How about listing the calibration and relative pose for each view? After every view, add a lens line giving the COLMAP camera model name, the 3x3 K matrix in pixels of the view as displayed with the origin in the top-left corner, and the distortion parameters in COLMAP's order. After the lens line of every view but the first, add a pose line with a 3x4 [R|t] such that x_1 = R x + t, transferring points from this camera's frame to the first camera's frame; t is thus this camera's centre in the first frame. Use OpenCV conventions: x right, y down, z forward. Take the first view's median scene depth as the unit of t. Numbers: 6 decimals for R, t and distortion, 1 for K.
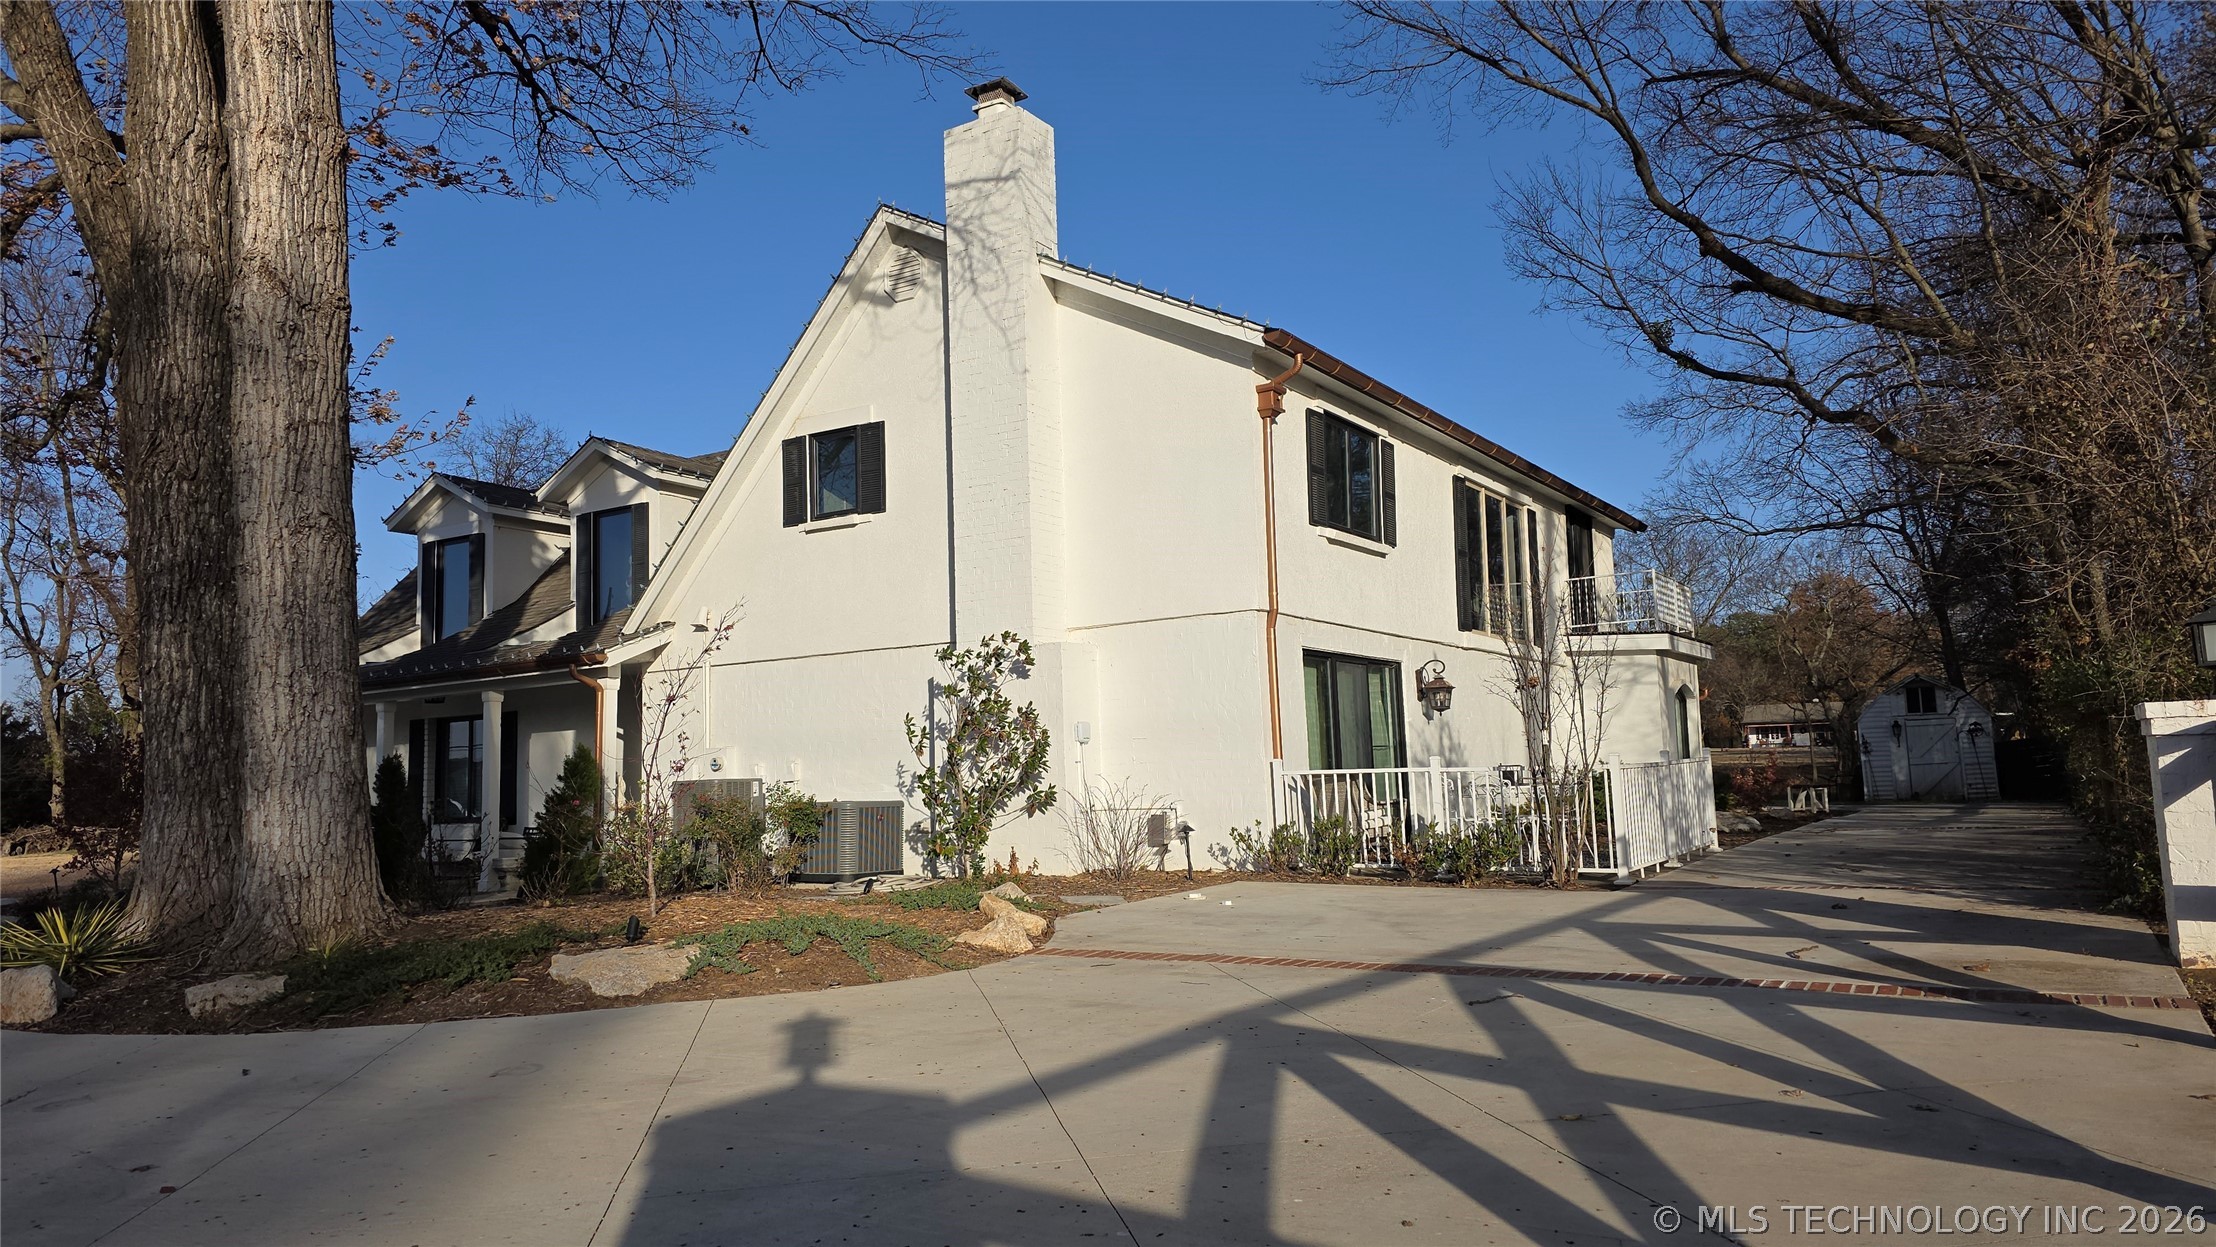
lens RADIAL K [[1461.9, 0, 1108.0], [0, 1461.9, 623.5], [0, 0, 1]] dist [0.102579, -0.103938]
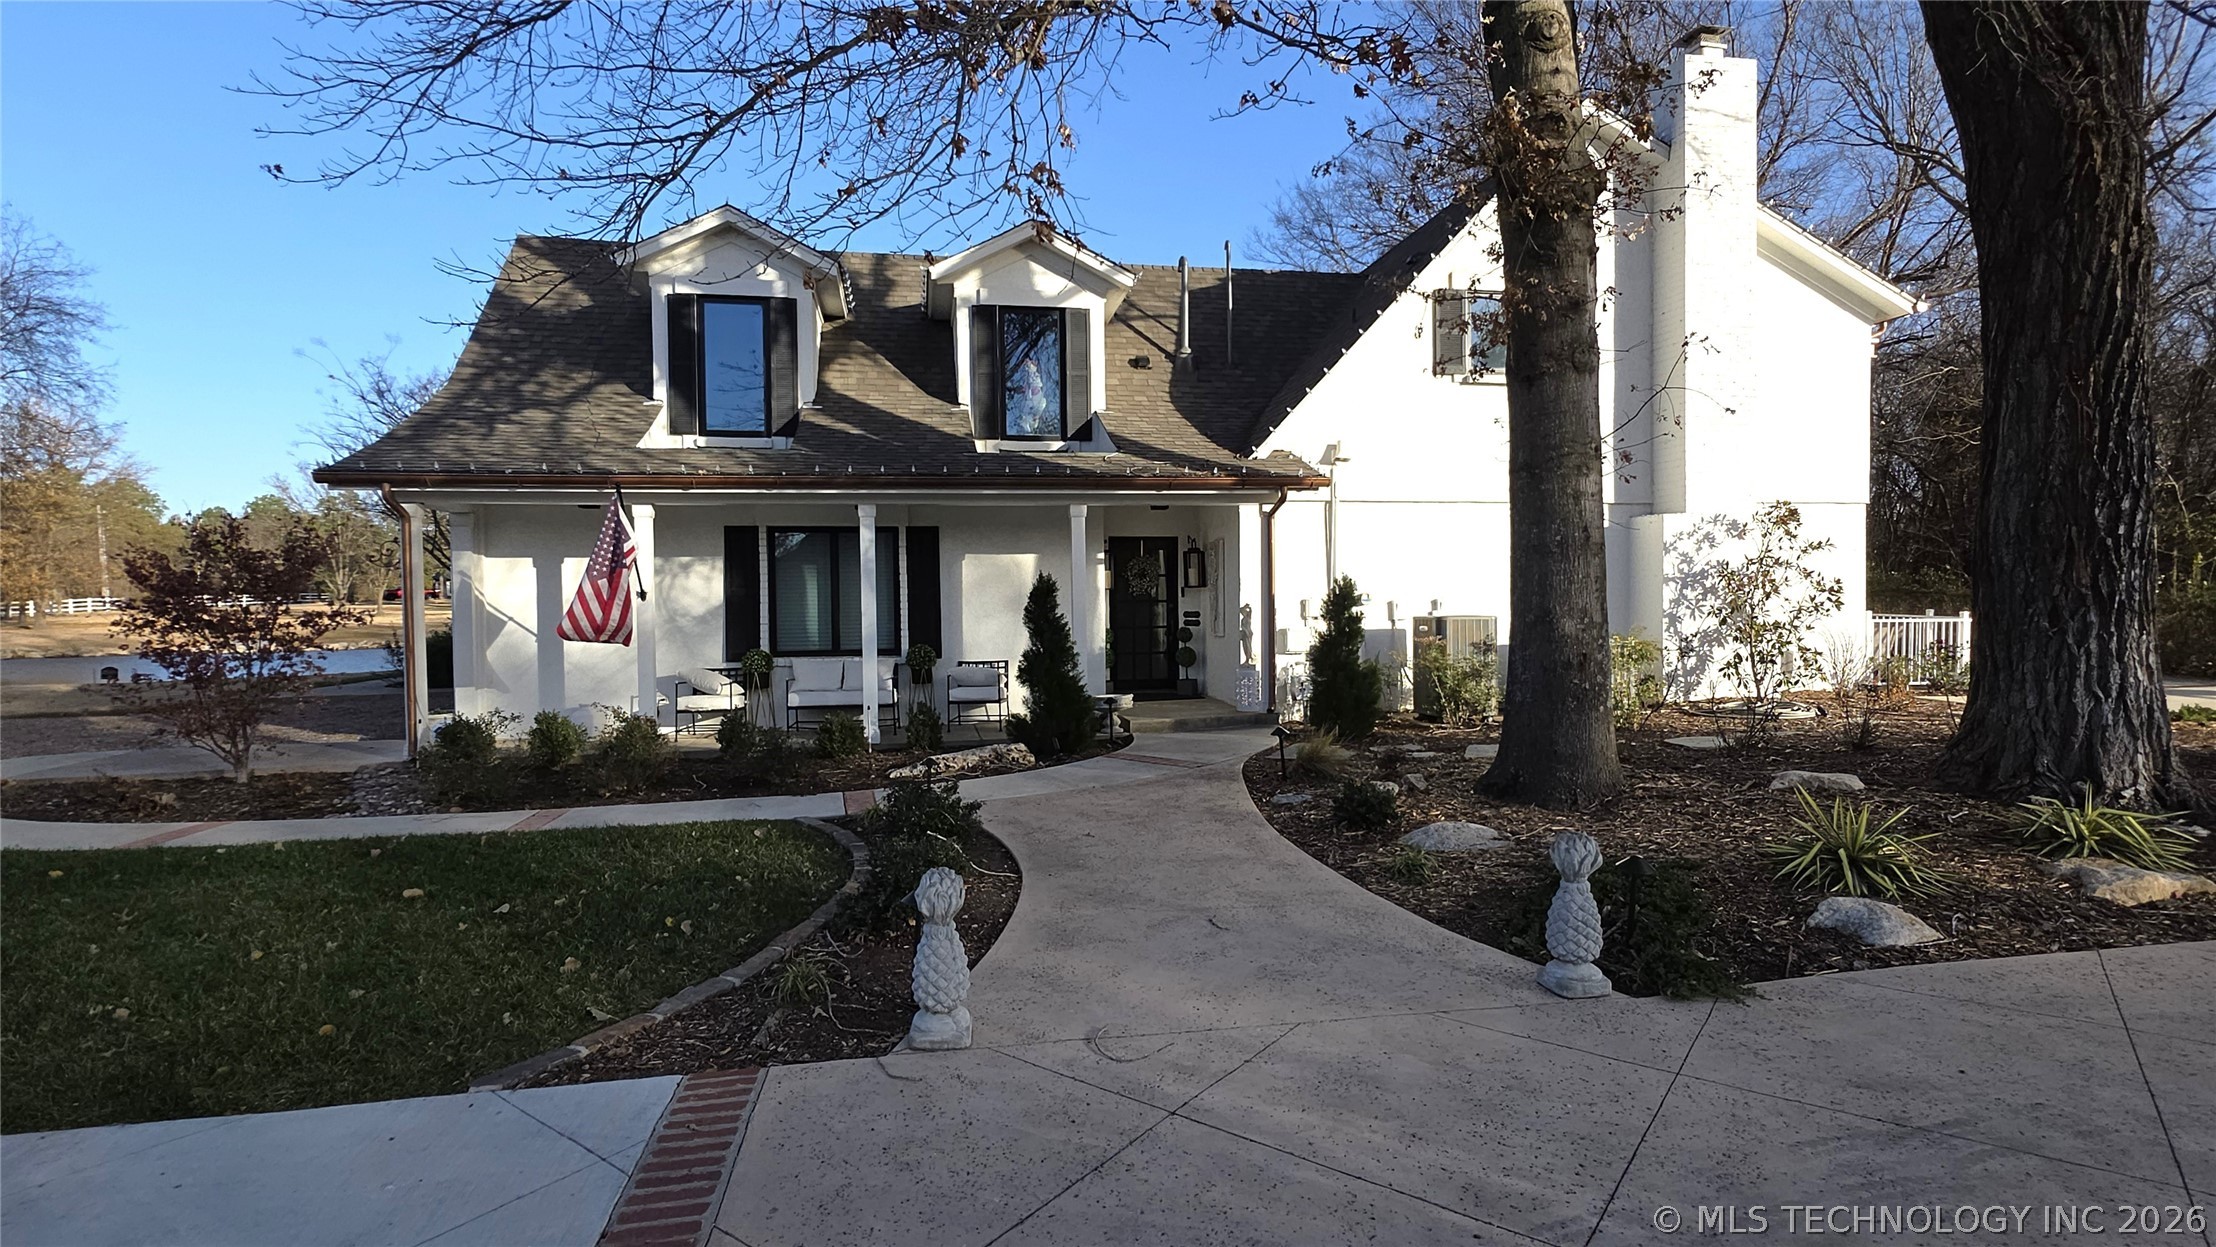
lens RADIAL K [[1066.4, 0, 1108.0], [0, 1066.4, 623.5], [0, 0, 1]] dist [-0.015234, -0.000183]
pose [[0.726028, 0.004990, 0.687647, -0.940001], [-0.085048, 0.992948, 0.082590, 0.068908], [-0.682385, -0.118446, 0.721333, 0.609435]]
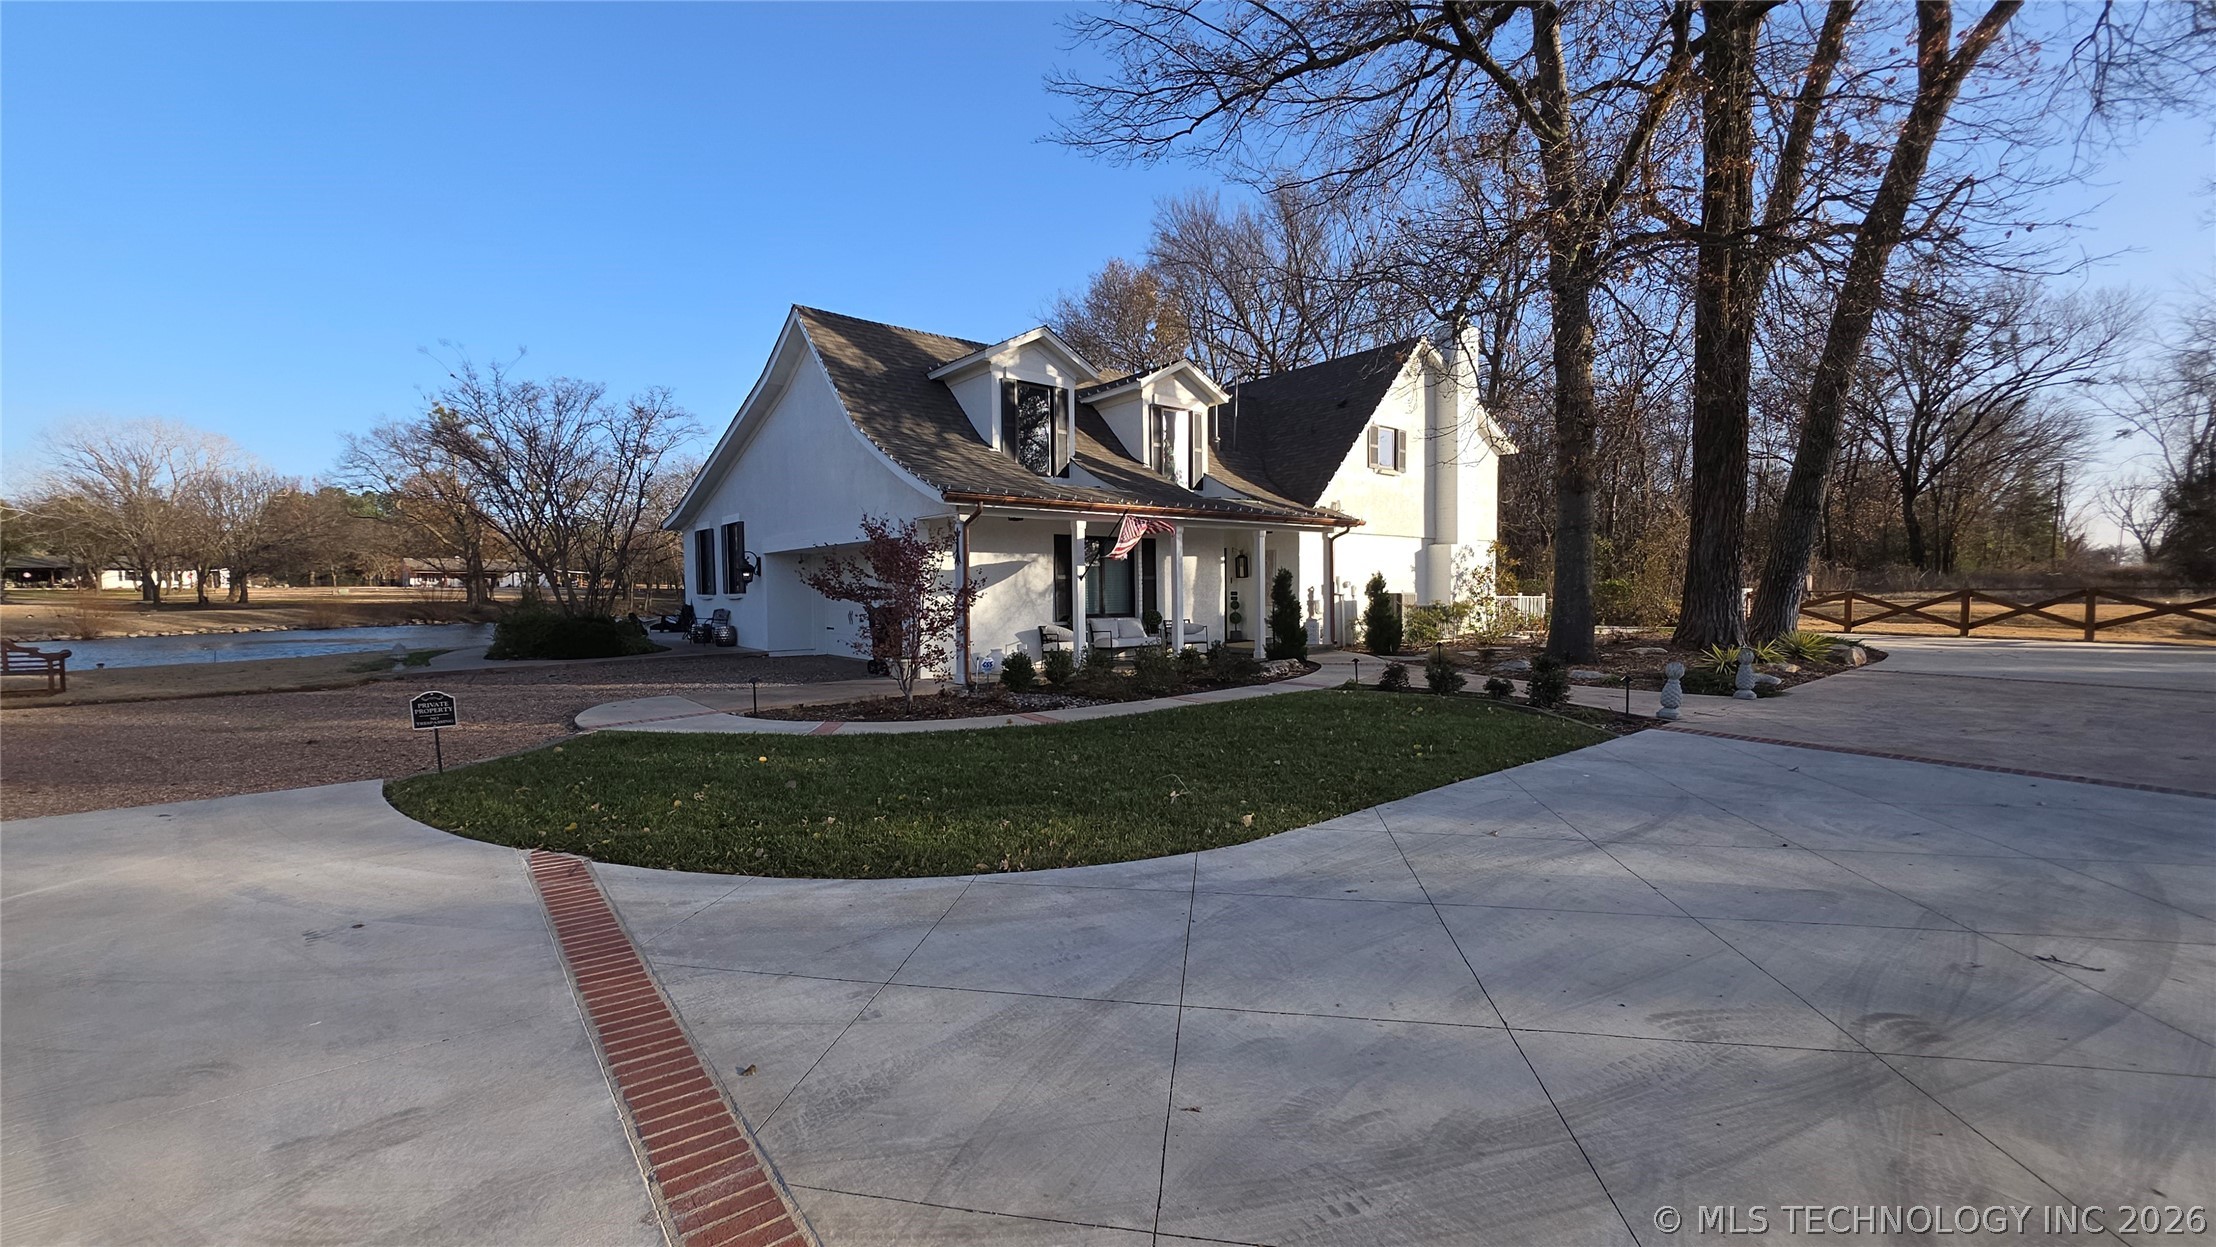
lens RADIAL K [[873.3, 0, 1108.0], [0, 873.3, 623.5], [0, 0, 1]] dist [0.001854, 0.000368]
pose [[0.315502, -0.008627, 0.948886, -1.509565], [-0.104821, 0.993522, 0.043886, 0.133934], [-0.943118, -0.113310, 0.312554, 0.970621]]
